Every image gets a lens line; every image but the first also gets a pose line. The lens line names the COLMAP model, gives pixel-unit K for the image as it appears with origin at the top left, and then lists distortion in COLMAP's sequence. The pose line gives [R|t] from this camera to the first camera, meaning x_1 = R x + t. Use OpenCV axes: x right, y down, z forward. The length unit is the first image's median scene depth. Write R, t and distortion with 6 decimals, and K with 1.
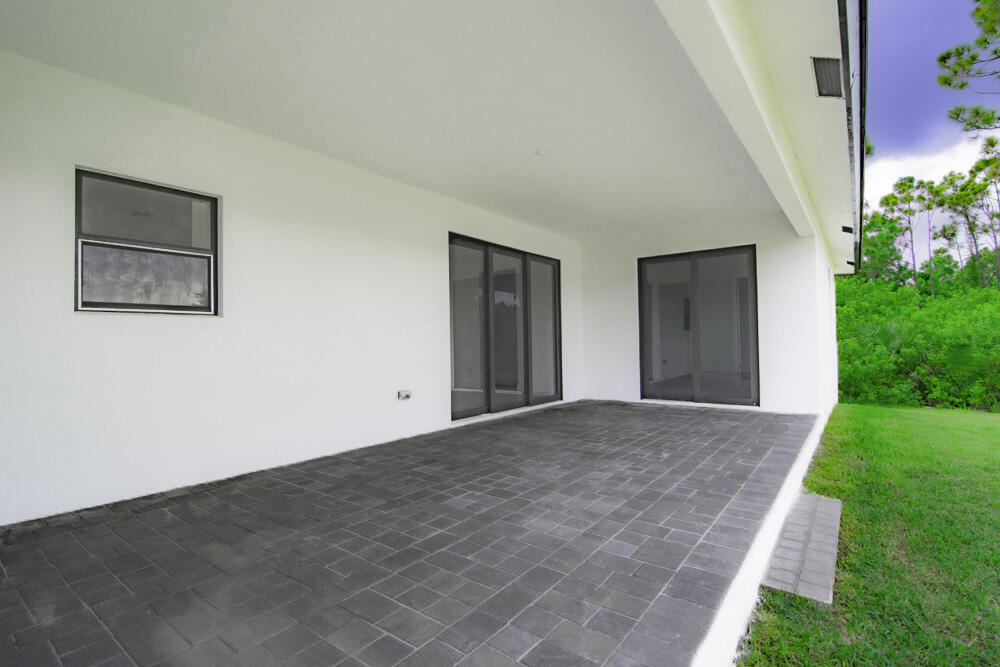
lens RADIAL K [[466.0, 0, 526.9], [0, 466.0, 333.0], [0, 0, 1]] dist [0.003136, -0.000218]
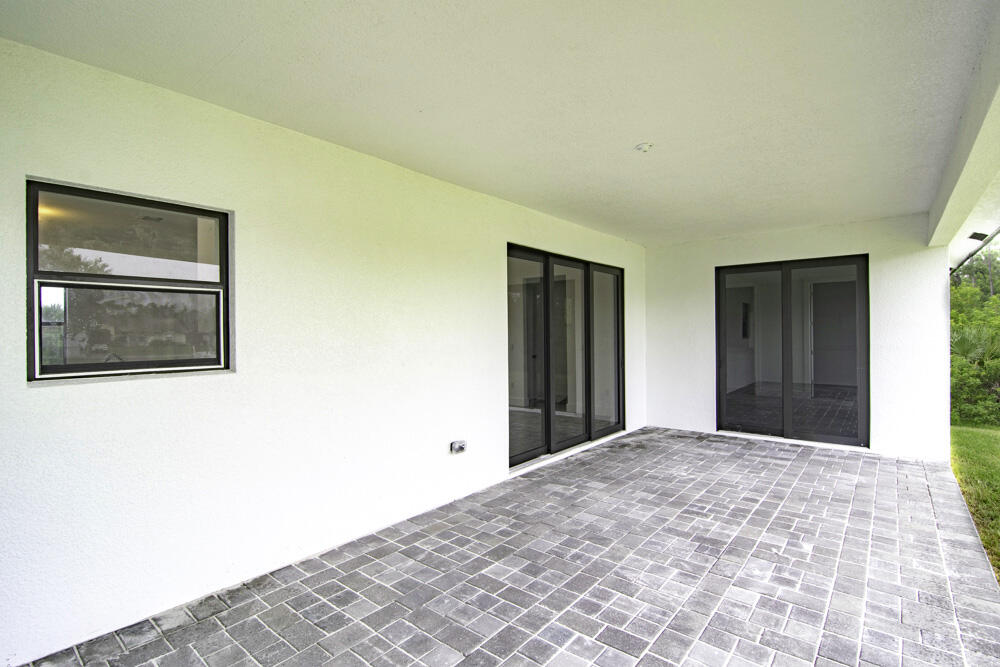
lens RADIAL K [[470.7, 0, 532.7], [0, 470.7, 333.4], [0, 0, 1]] dist [-0.002499, 0.000198]
pose [[0.999374, 0.007971, -0.034473, -0.123227], [-0.007283, 0.999773, 0.020035, -0.096671], [0.034625, -0.019772, 0.999205, 0.217337]]
